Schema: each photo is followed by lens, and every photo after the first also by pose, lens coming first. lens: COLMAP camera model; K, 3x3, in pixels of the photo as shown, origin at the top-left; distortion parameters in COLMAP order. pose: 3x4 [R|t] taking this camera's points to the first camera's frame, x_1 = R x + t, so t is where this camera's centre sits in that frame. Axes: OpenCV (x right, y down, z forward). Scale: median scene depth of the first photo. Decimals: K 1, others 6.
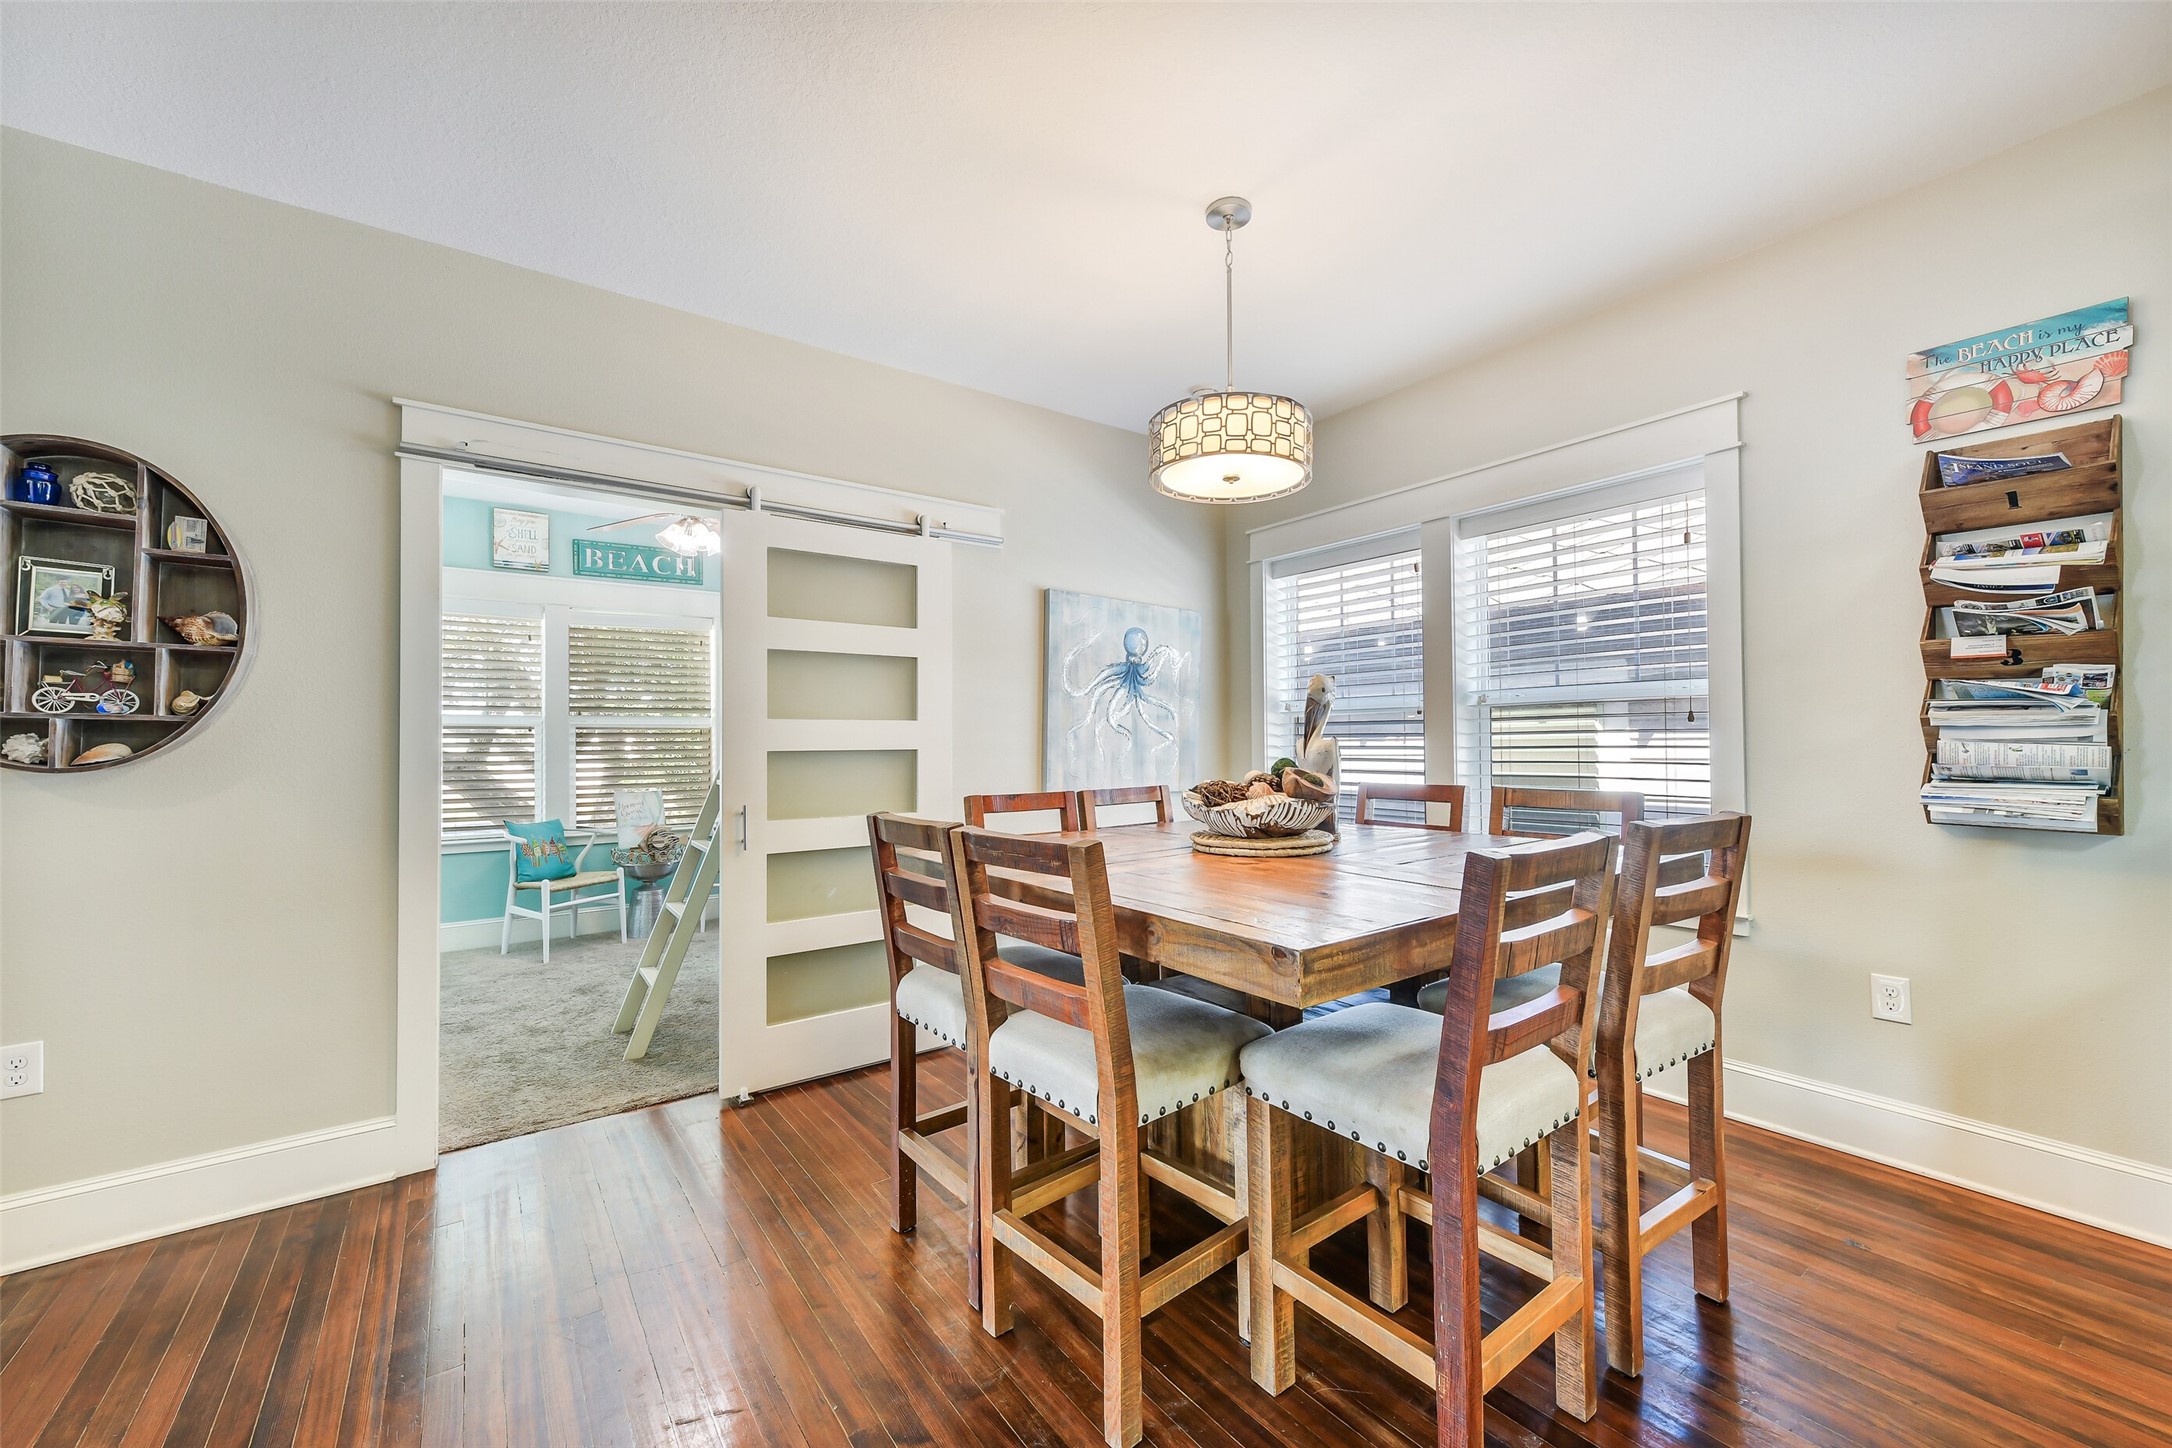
lens RADIAL K [[852.3, 0, 1097.8], [0, 852.3, 724.4], [0, 0, 1]] dist [0.003968, 0.000663]
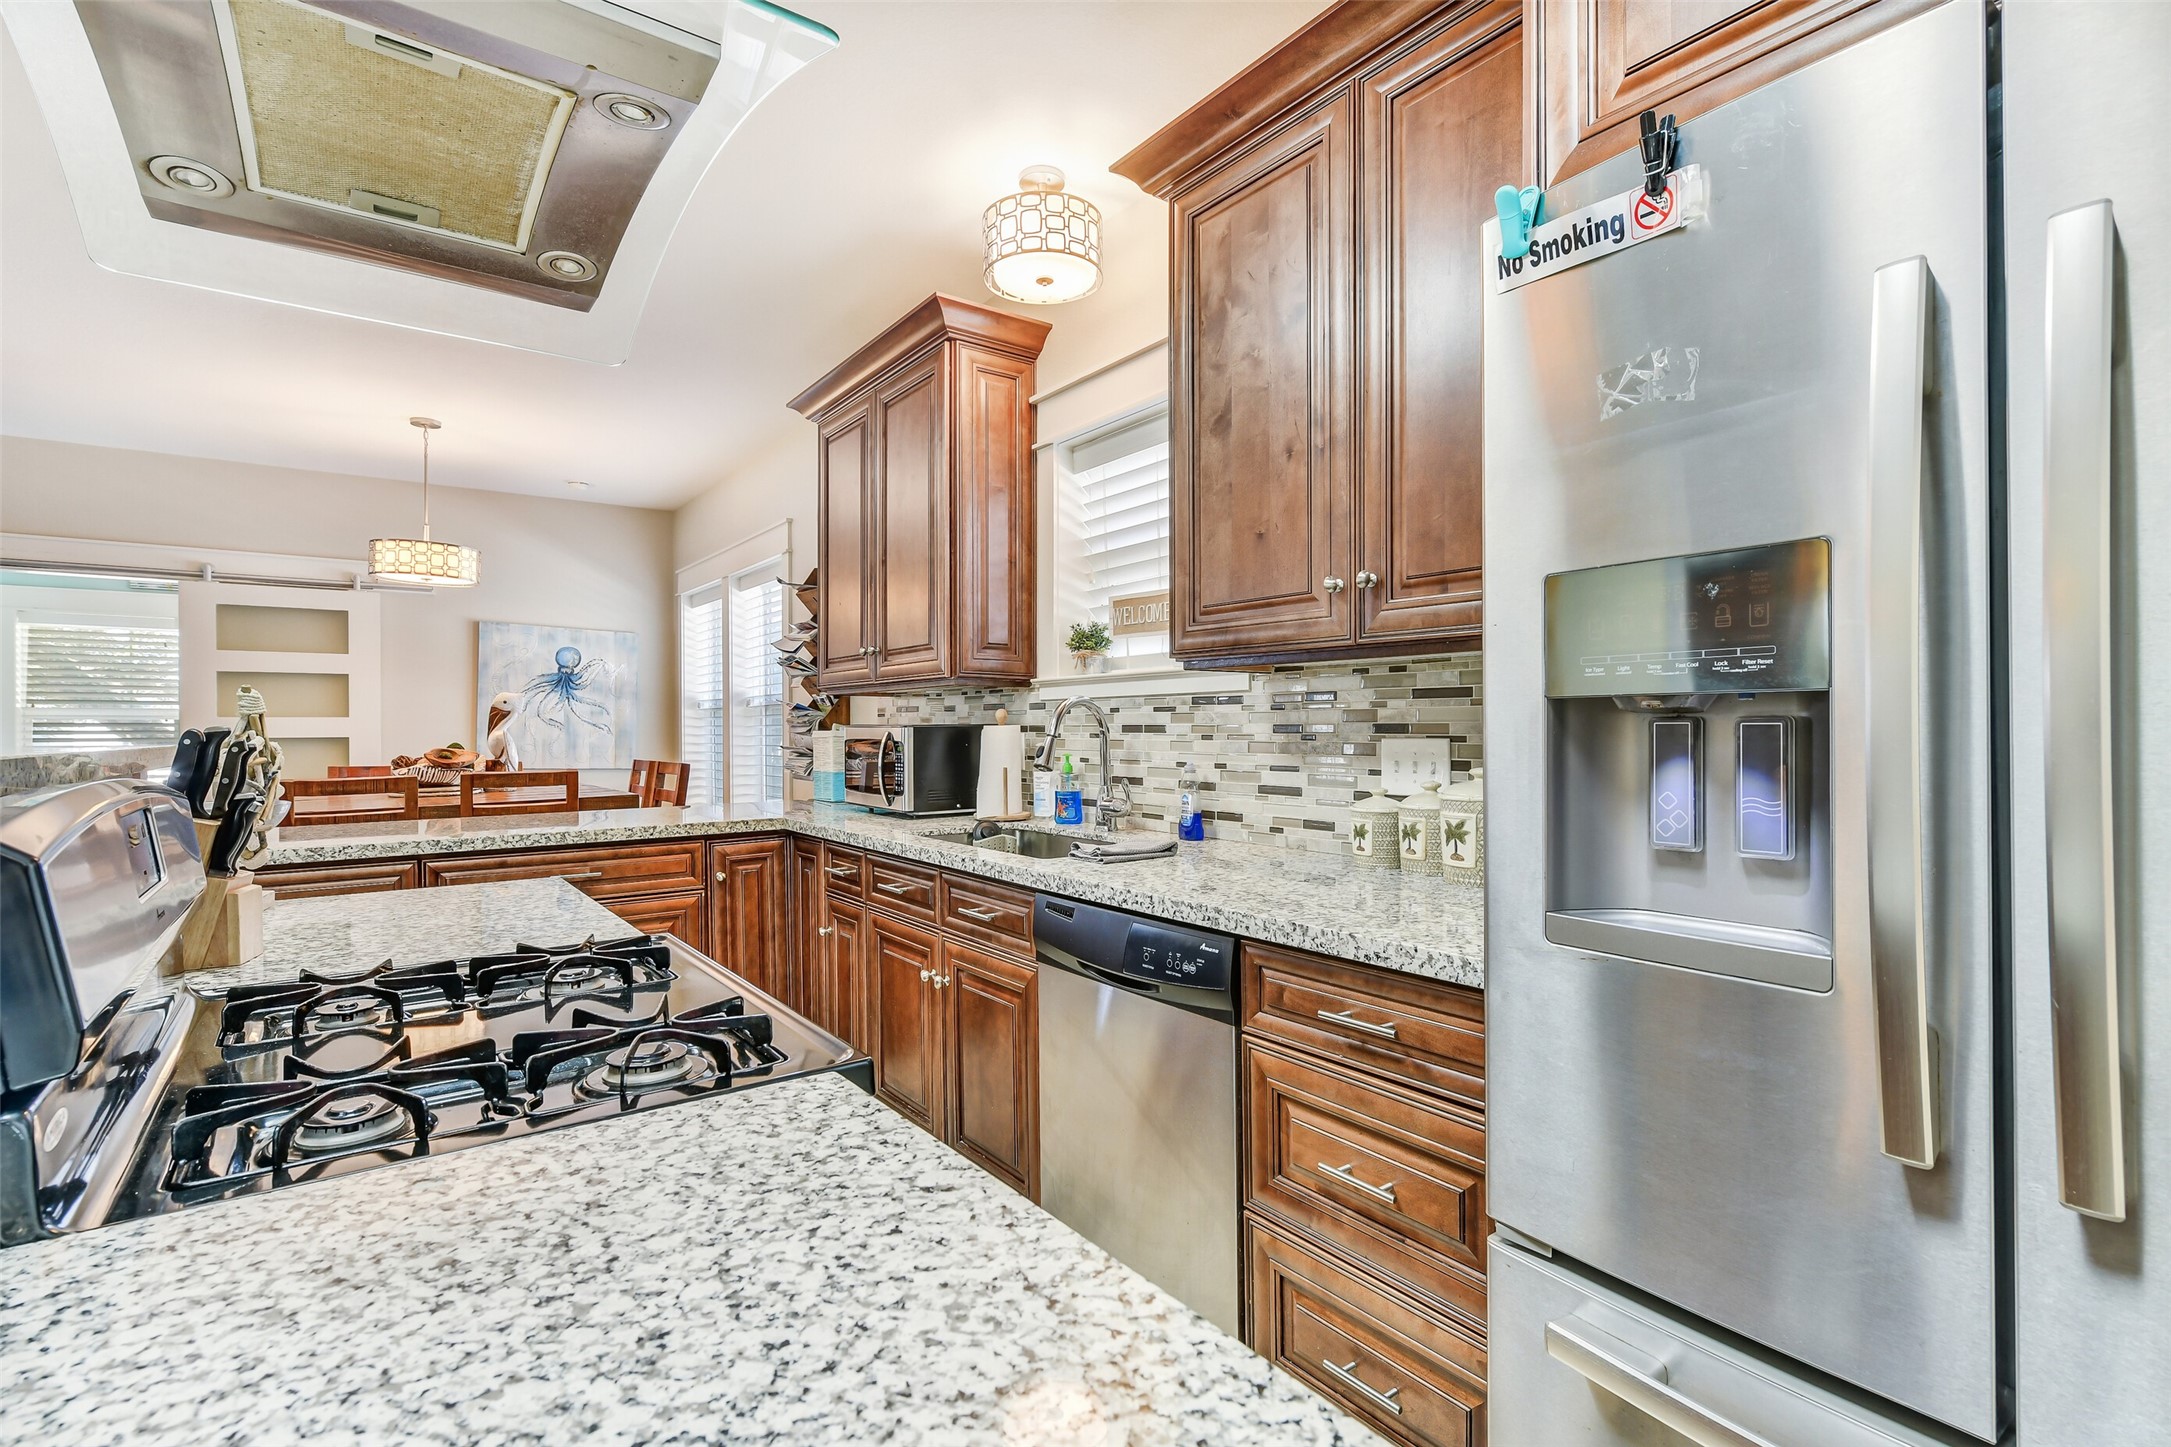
lens RADIAL K [[1008.7, 0, 1090.8], [0, 1008.7, 728.3], [0, 0, 1]] dist [-0.002067, -0.000132]
pose [[0.999974, 0.002097, 0.006951, 1.135022], [-0.002251, 0.999750, 0.022236, -0.029344], [-0.006903, -0.022251, 0.999729, -0.792102]]
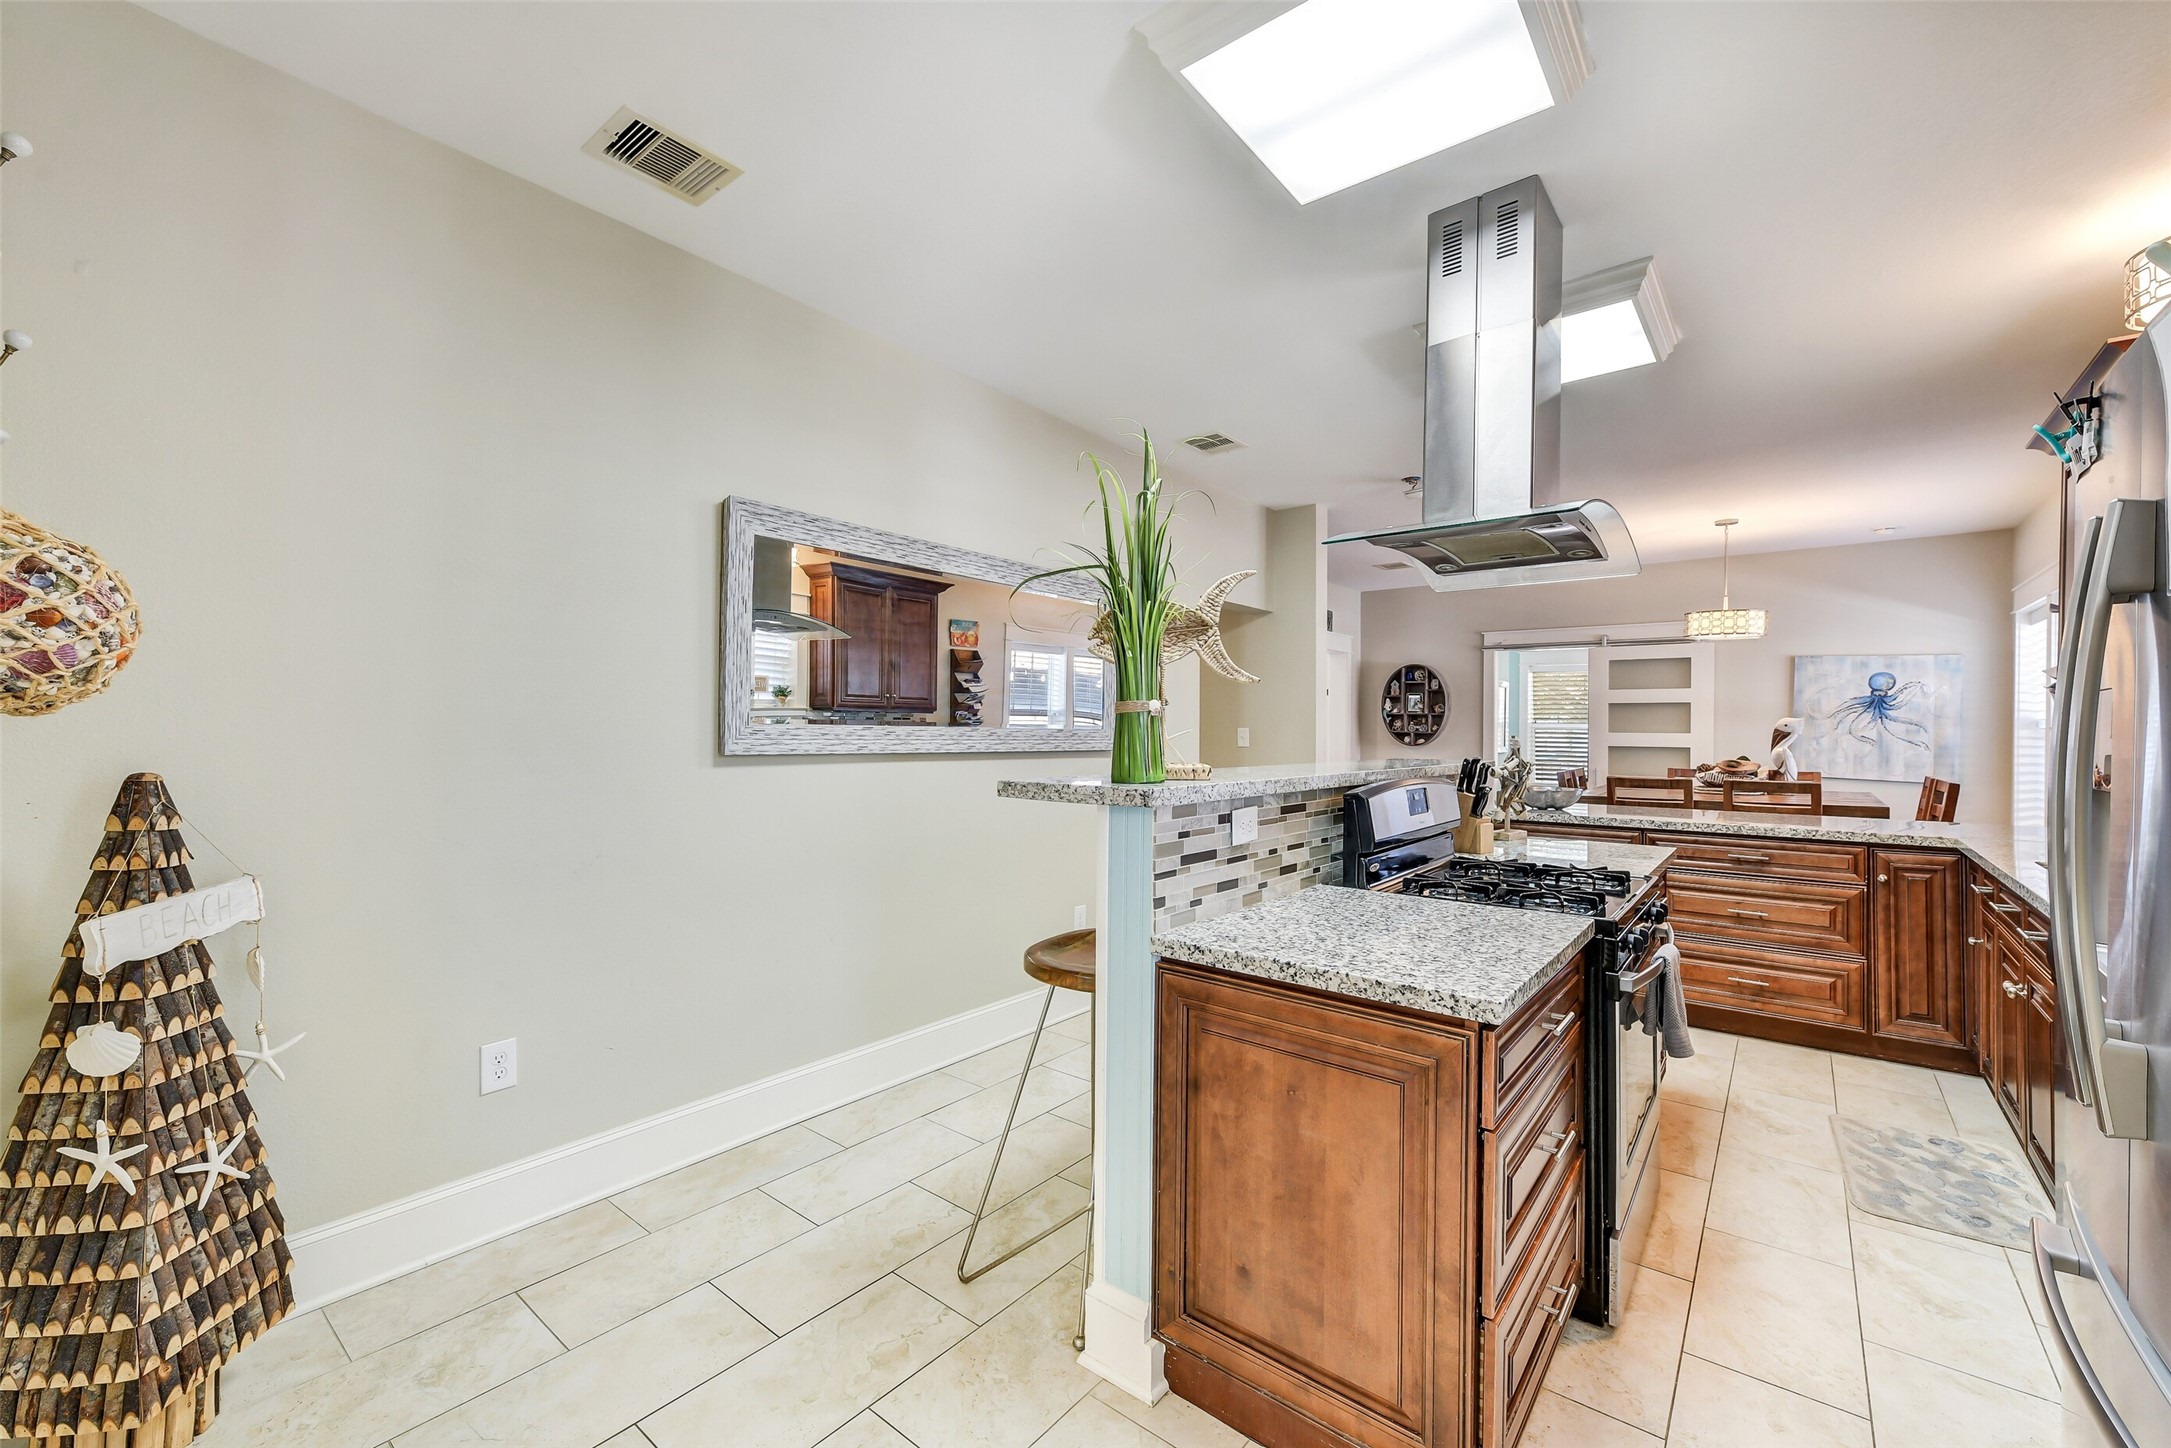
lens RADIAL K [[870.8, 0, 1094.6], [0, 870.8, 729.9], [0, 0, 1]] dist [0.003978, 0.000102]
pose [[0.257596, 0.013493, -0.966159, 1.568769], [0.011325, 0.999792, 0.016982, -0.070366], [0.966186, -0.015317, 0.257389, -0.998022]]
